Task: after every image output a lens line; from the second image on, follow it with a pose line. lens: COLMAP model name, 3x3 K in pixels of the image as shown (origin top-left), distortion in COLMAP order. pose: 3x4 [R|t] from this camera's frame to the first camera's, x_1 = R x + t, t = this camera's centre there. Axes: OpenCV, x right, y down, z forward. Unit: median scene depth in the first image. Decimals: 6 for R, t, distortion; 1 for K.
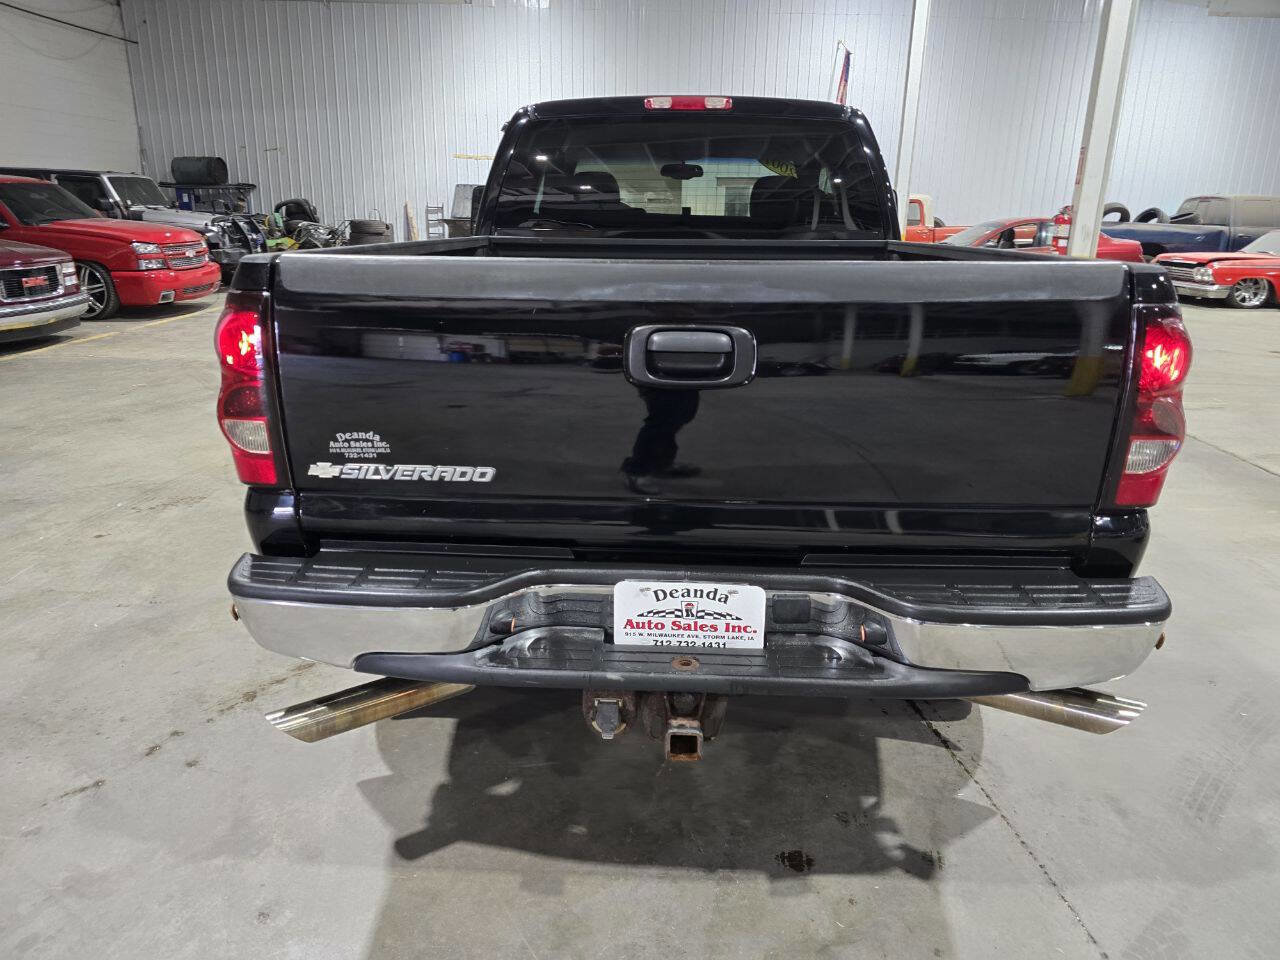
lens RADIAL K [[864.7, 0, 636.5], [0, 864.7, 461.0], [0, 0, 1]] dist [0.043058, -0.034817]
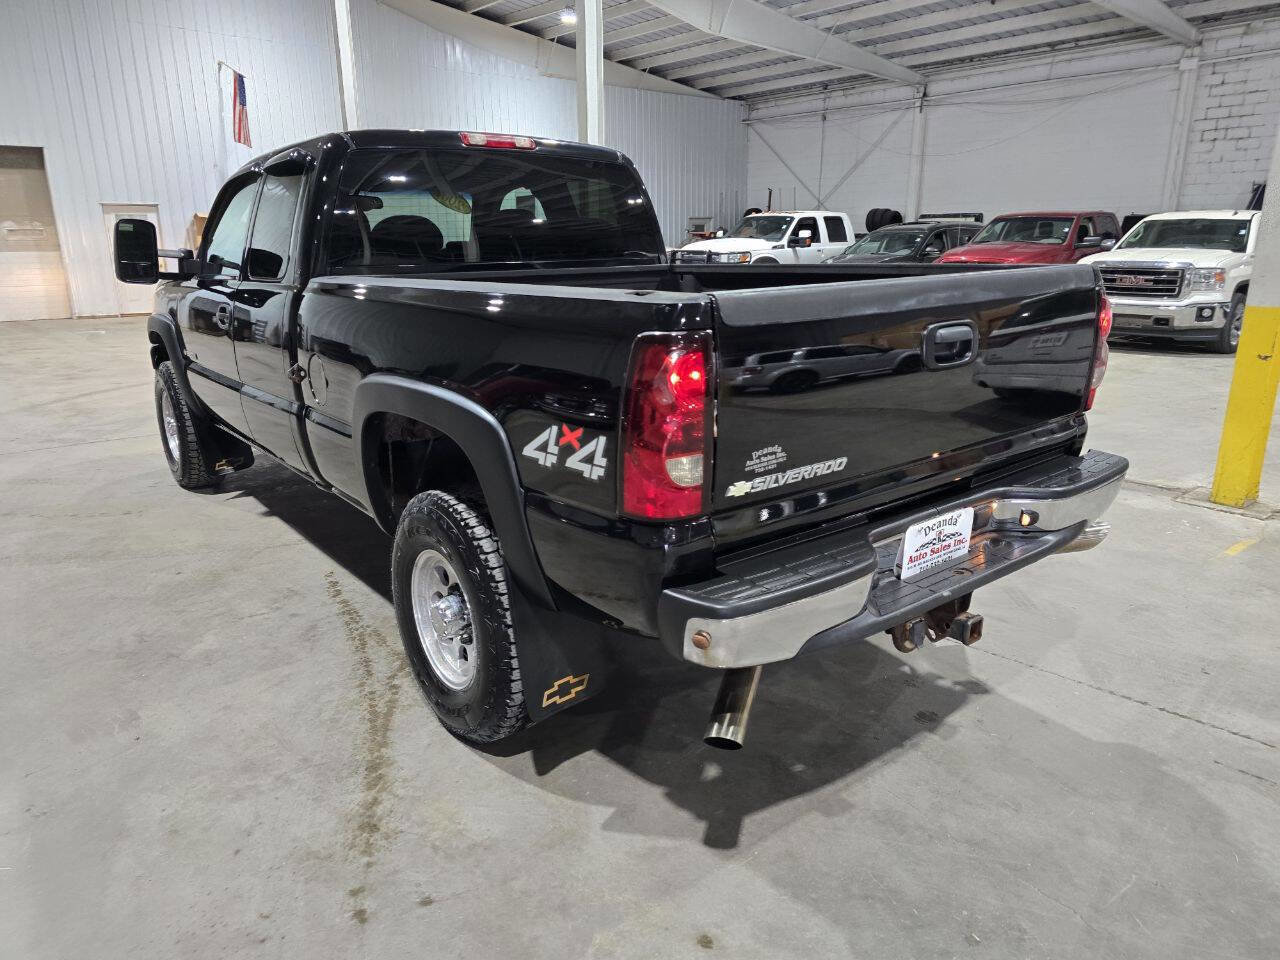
lens RADIAL K [[864.7, 0, 640.4], [0, 864.7, 478.6], [0, 0, 1]] dist [0.043058, -0.034817]
pose [[0.753076, -0.196584, 0.627878, -0.962983], [0.203863, 0.977072, 0.061401, -0.080118], [-0.625553, 0.081761, 0.775886, 0.207151]]
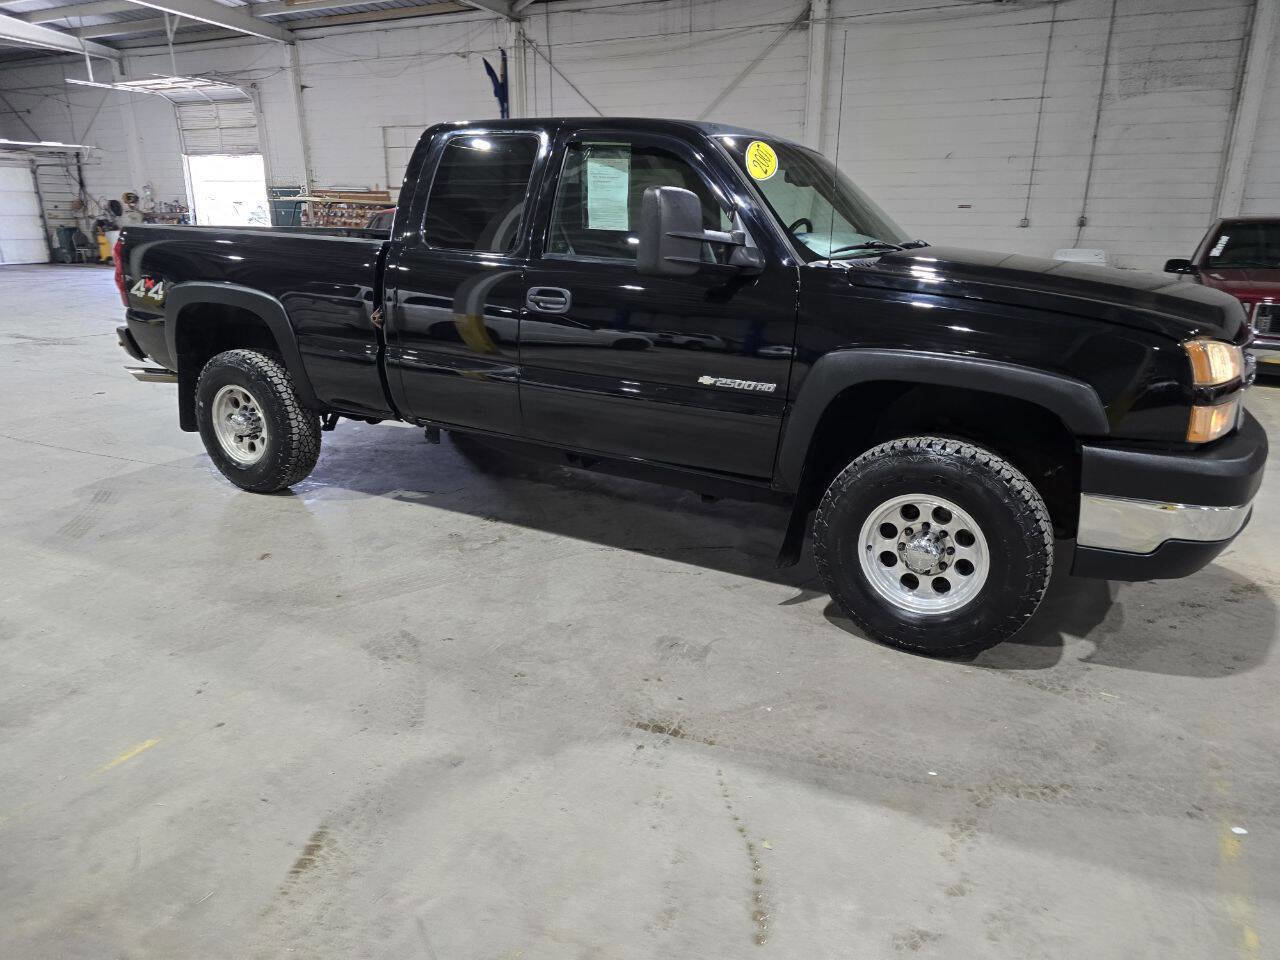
lens RADIAL K [[864.7, 0, 635.3], [0, 864.7, 475.1], [0, 0, 1]] dist [0.043058, -0.034817]
pose [[-0.449303, 0.229432, -0.863417, 2.144016], [-0.275991, 0.883540, 0.378399, -0.892434], [0.849680, 0.408311, -0.333656, 3.149877]]
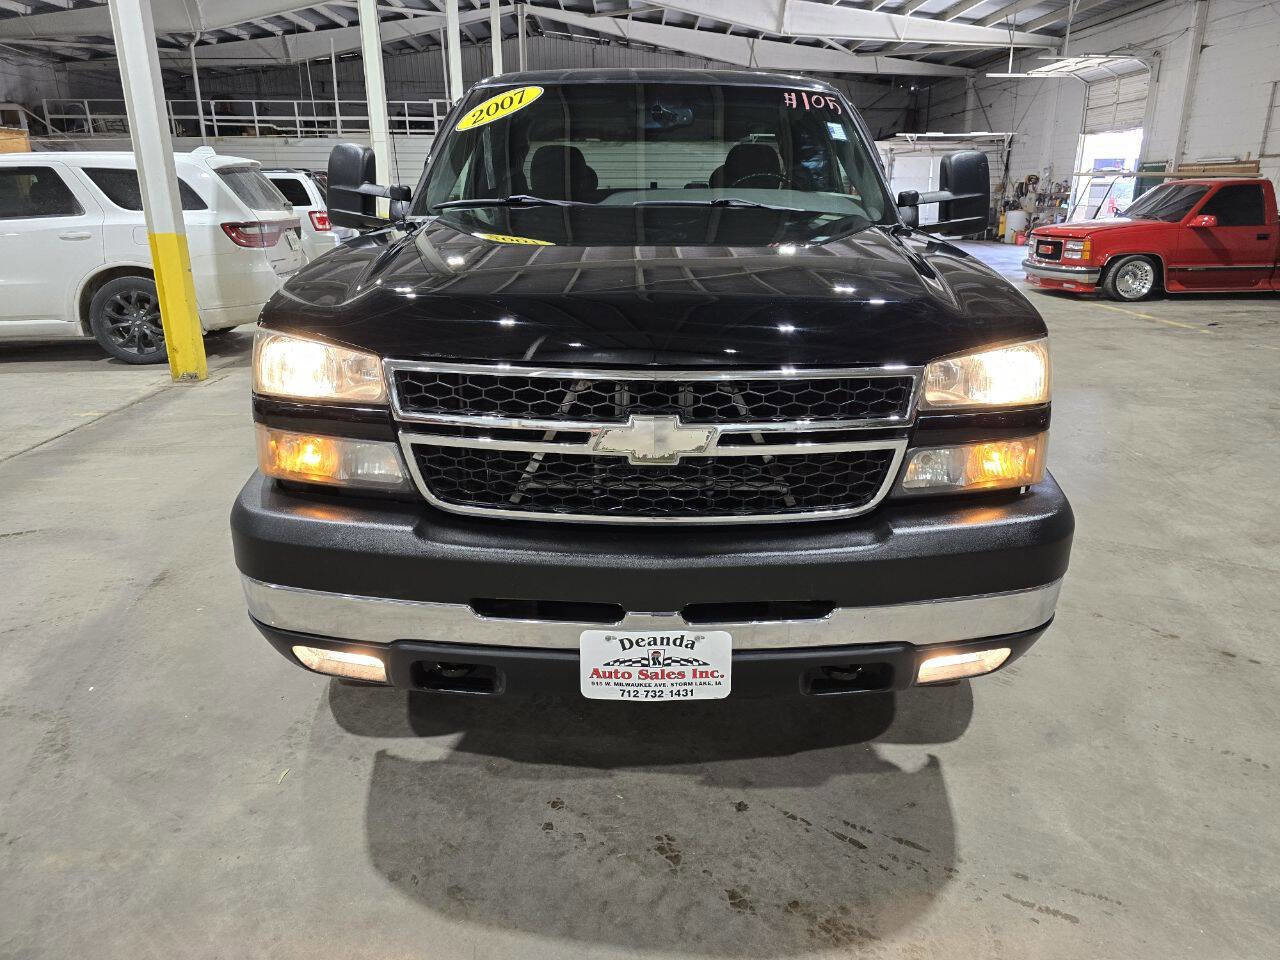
lens RADIAL K [[864.7, 0, 658.4], [0, 864.7, 455.5], [0, 0, 1]] dist [0.043058, -0.034817]
pose [[-0.998470, -0.003268, -0.055192, 0.225252], [-0.033065, 0.835361, 0.548707, -1.212388], [0.044312, 0.549693, -0.834191, 4.204394]]
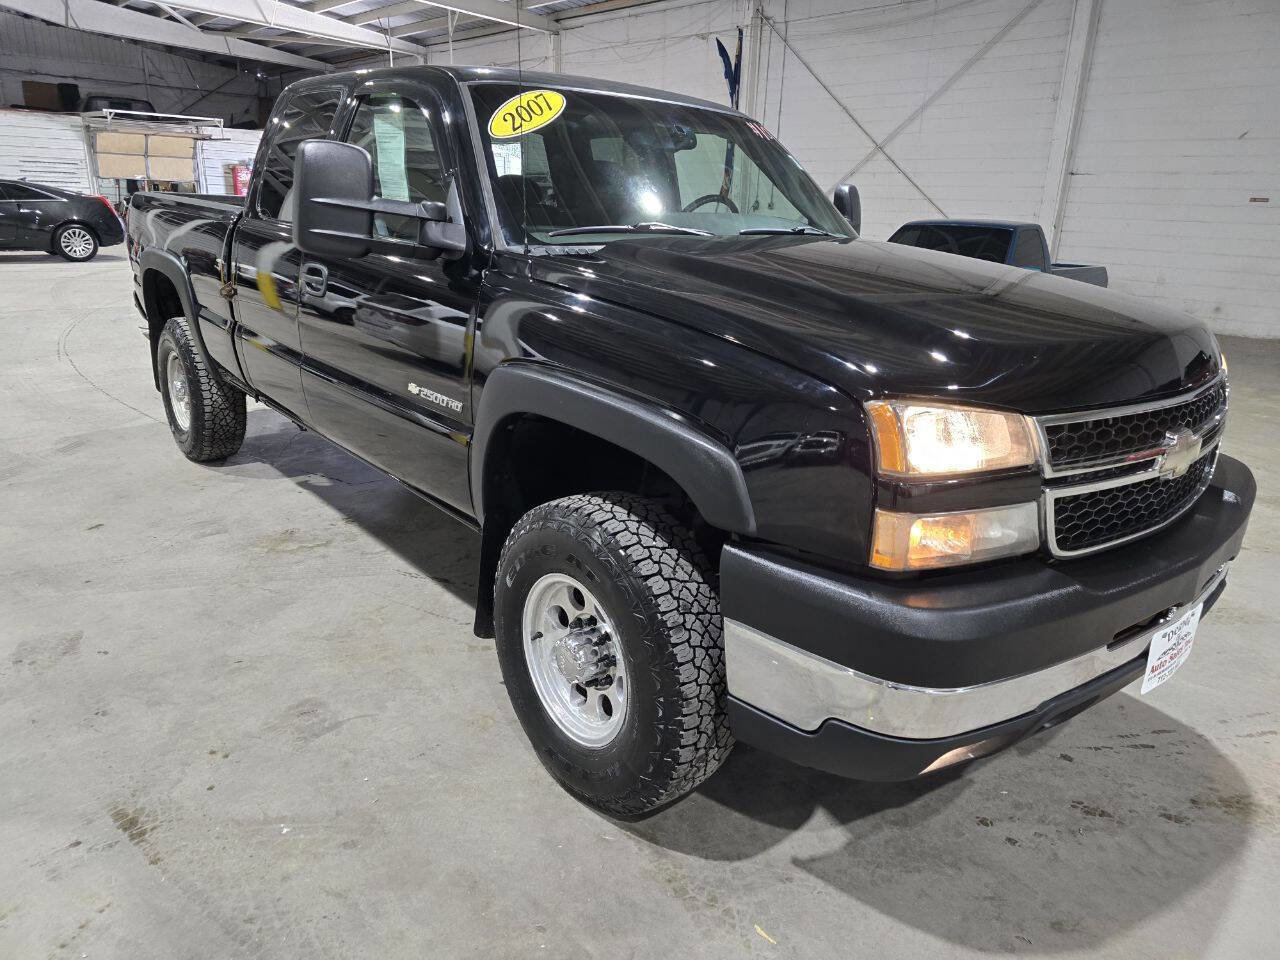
lens RADIAL K [[864.7, 0, 635.1], [0, 864.7, 463.6], [0, 0, 1]] dist [0.043058, -0.034817]
pose [[-0.726174, 0.157874, -0.669139, 1.276063], [-0.241850, 0.852410, 0.463579, -1.062495], [0.643567, 0.498471, -0.580816, 3.679385]]
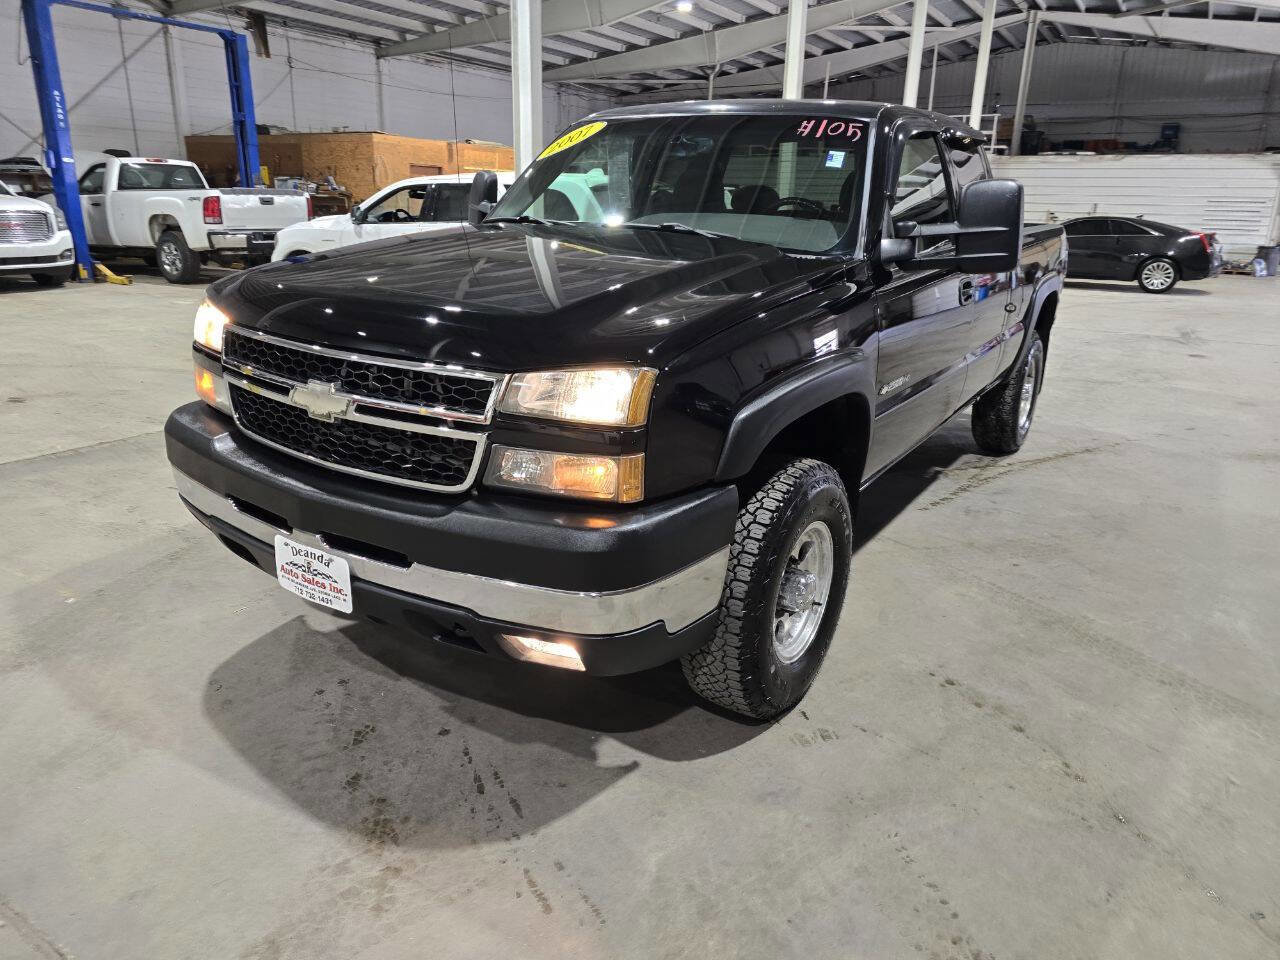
lens RADIAL K [[864.7, 0, 635.7], [0, 864.7, 462.7], [0, 0, 1]] dist [0.043058, -0.034817]
pose [[-0.859196, -0.186452, 0.476464, -0.695249], [0.105225, 0.846937, 0.521178, -1.230020], [-0.500709, 0.497929, -0.708065, 4.115737]]
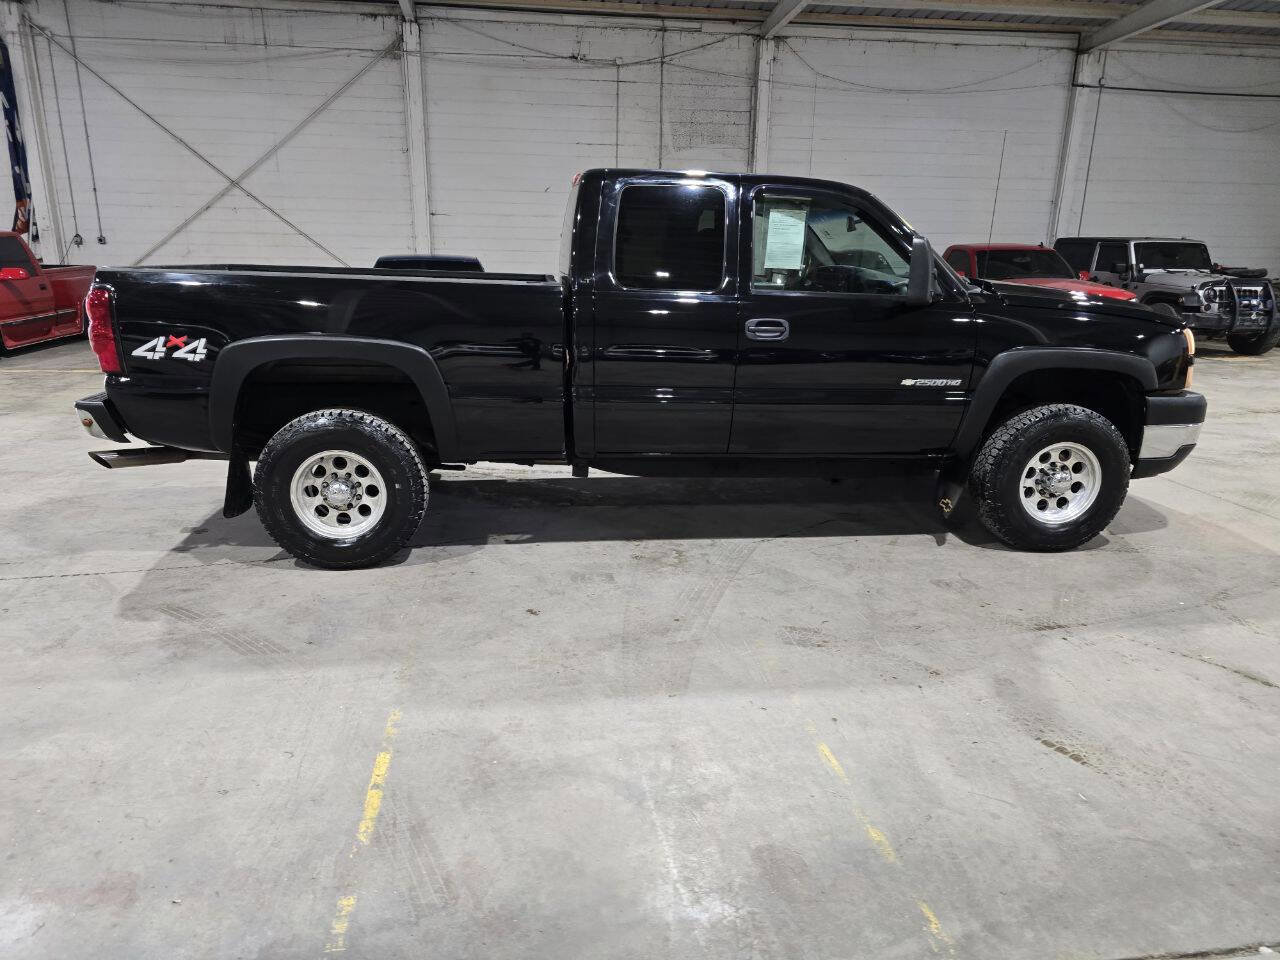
lens RADIAL K [[864.7, 0, 635.2], [0, 864.7, 477.9], [0, 0, 1]] dist [0.043058, -0.034817]
pose [[0.160016, 0.238425, -0.957887, 2.627031], [-0.292249, 0.938330, 0.184737, -0.446139], [0.942860, 0.250381, 0.219828, 1.595533]]
